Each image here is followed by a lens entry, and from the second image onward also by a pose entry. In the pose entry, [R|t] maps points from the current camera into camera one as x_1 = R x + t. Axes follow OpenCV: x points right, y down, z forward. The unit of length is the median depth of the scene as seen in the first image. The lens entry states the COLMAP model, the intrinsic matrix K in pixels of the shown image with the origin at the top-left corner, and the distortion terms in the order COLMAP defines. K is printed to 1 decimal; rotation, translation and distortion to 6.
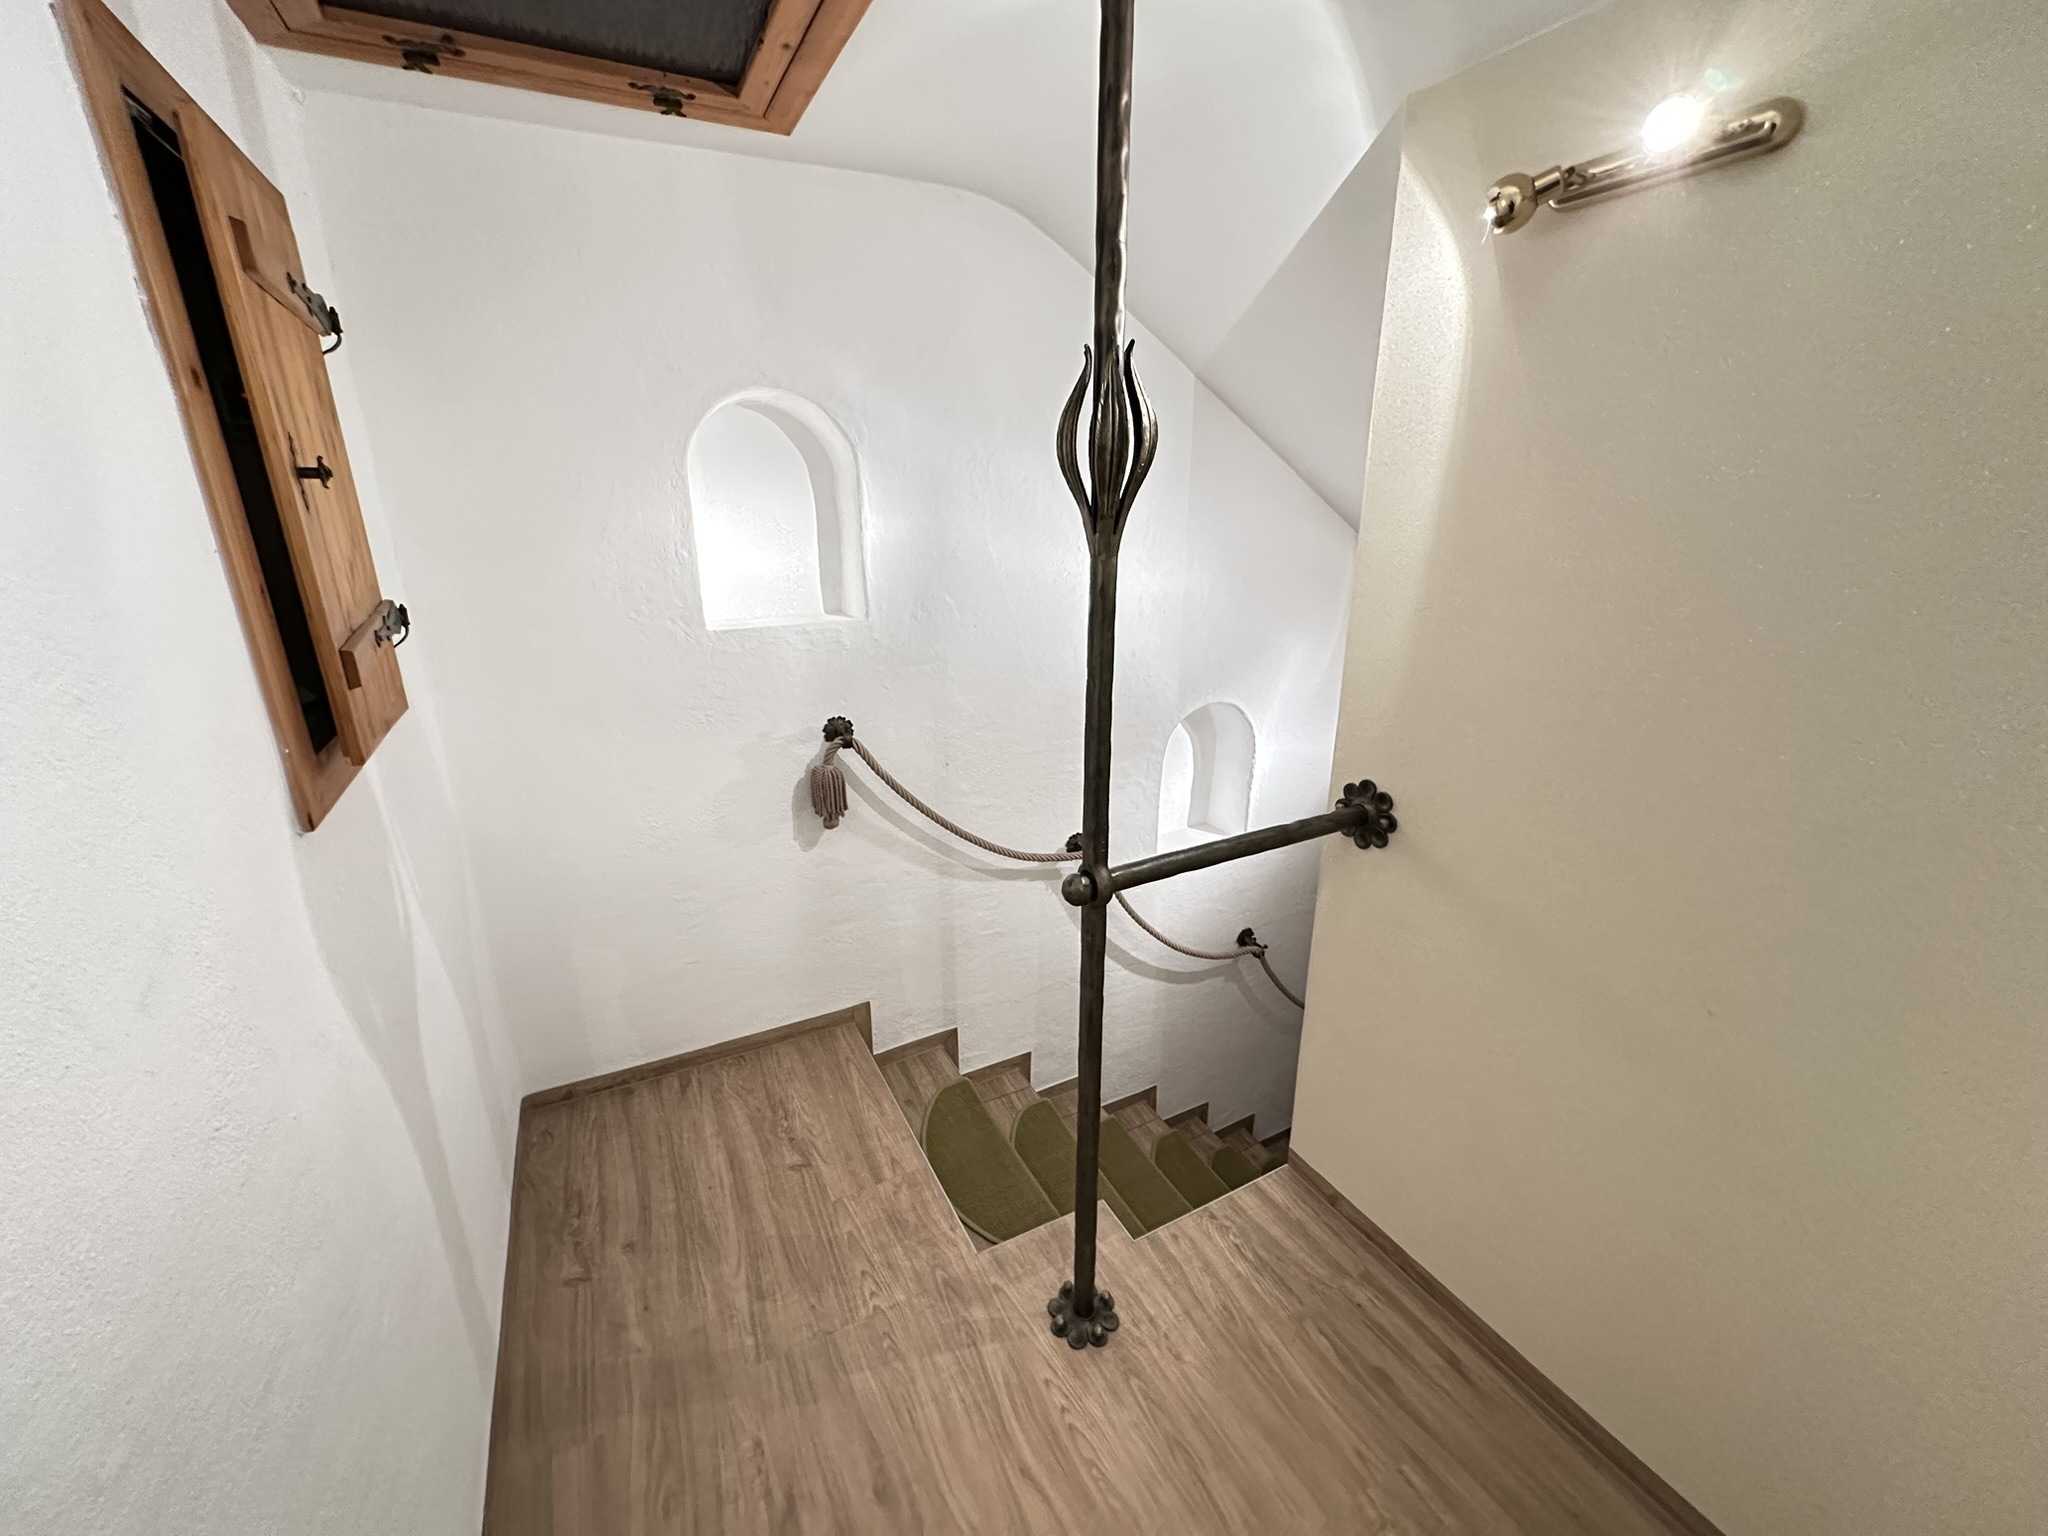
lens RADIAL K [[814.5, 0, 1034.7], [0, 814.5, 771.5], [0, 0, 1]] dist [-0.005882, 0.000814]
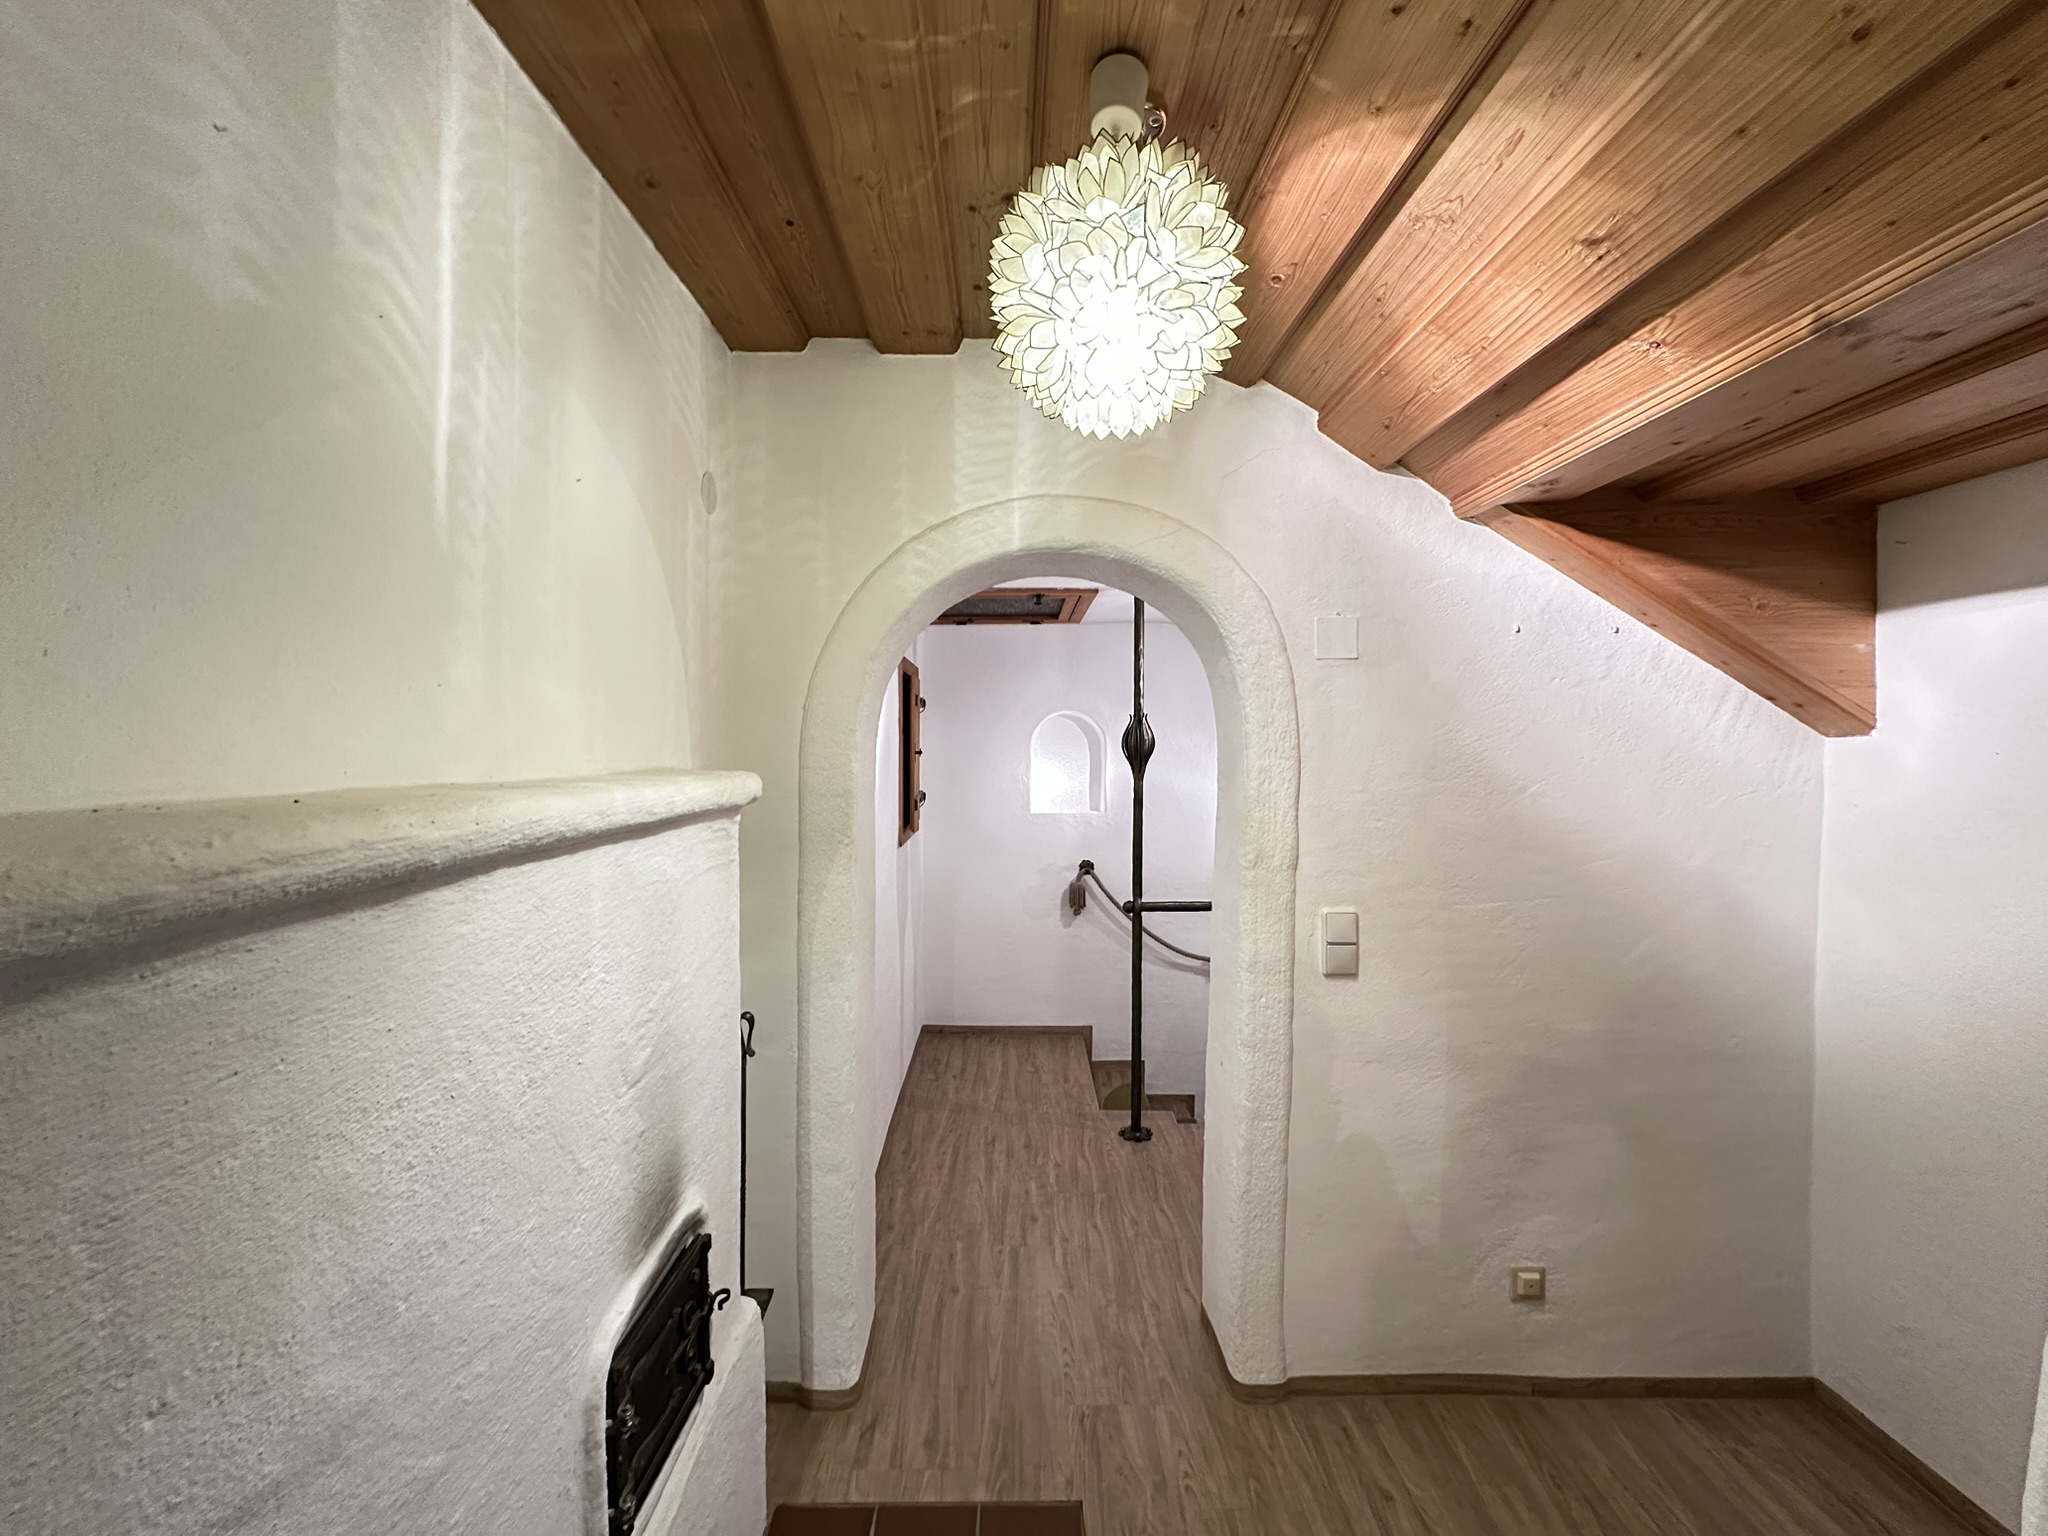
lens RADIAL K [[814.5, 0, 1021.8], [0, 814.5, 754.4], [0, 0, 1]] dist [-0.005882, 0.000814]
pose [[0.886172, 0.001534, -0.463353, 0.541322], [-0.145168, 0.950569, -0.274490, 0.258457], [0.440028, 0.310510, 0.842591, -0.833787]]
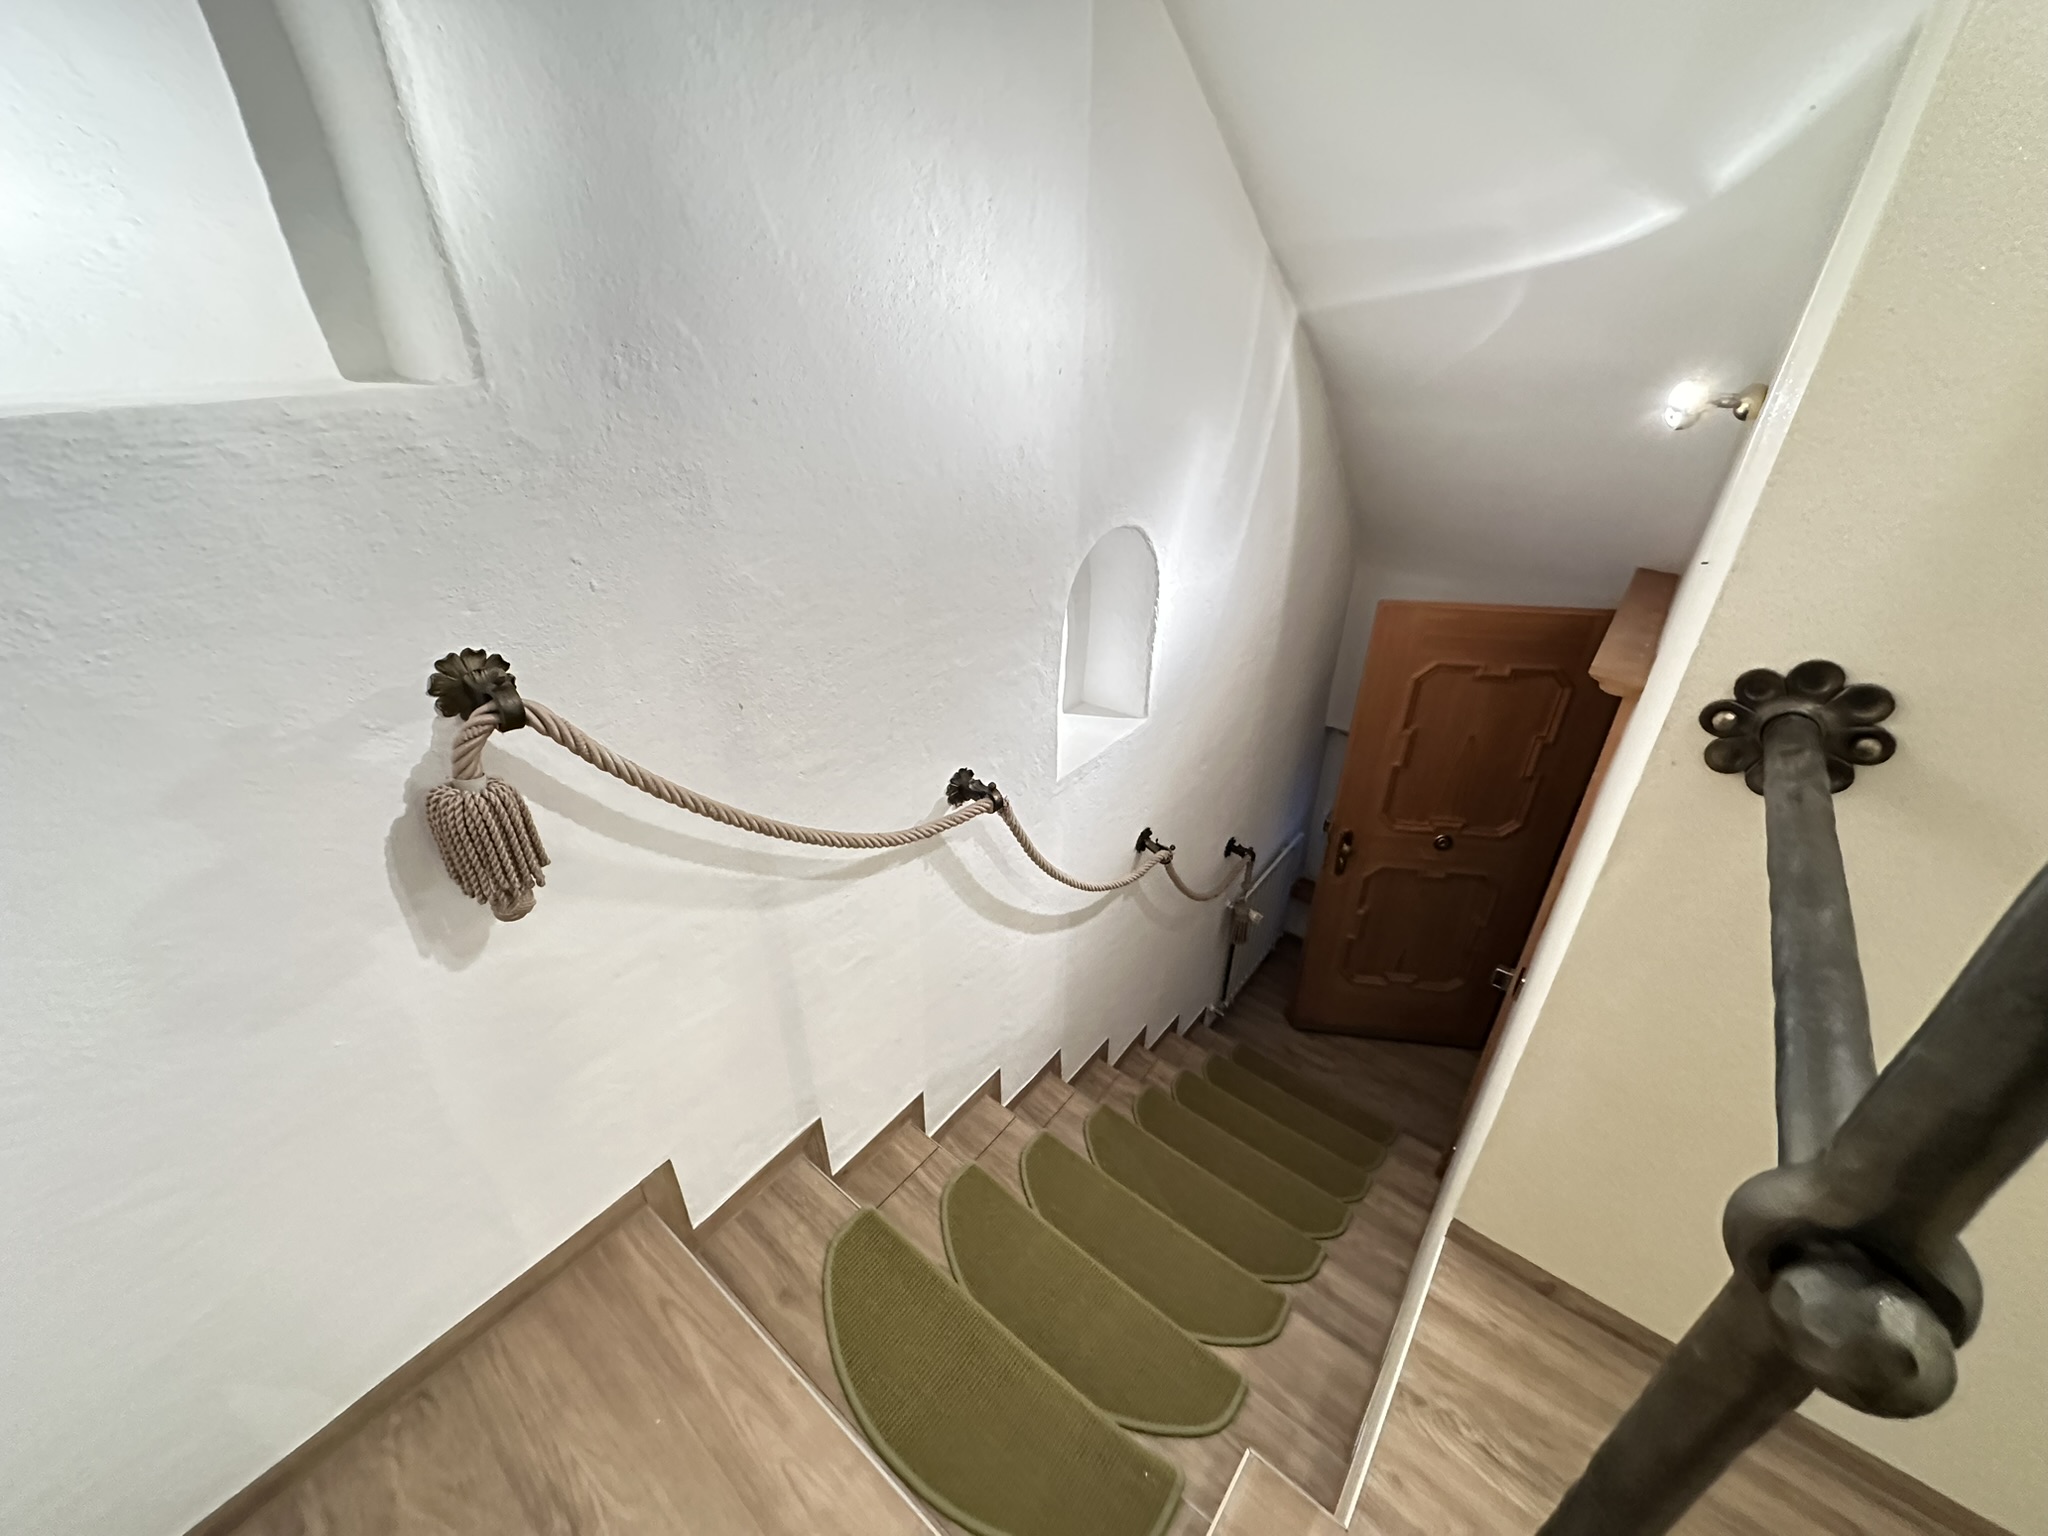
lens RADIAL K [[814.5, 0, 1029.4], [0, 814.5, 767.4], [0, 0, 1]] dist [-0.005882, 0.000814]
pose [[0.917806, -0.195835, 0.345370, -0.135496], [0.124398, 0.967929, 0.218262, -0.064411], [-0.377037, -0.157359, 0.912733, 0.523743]]
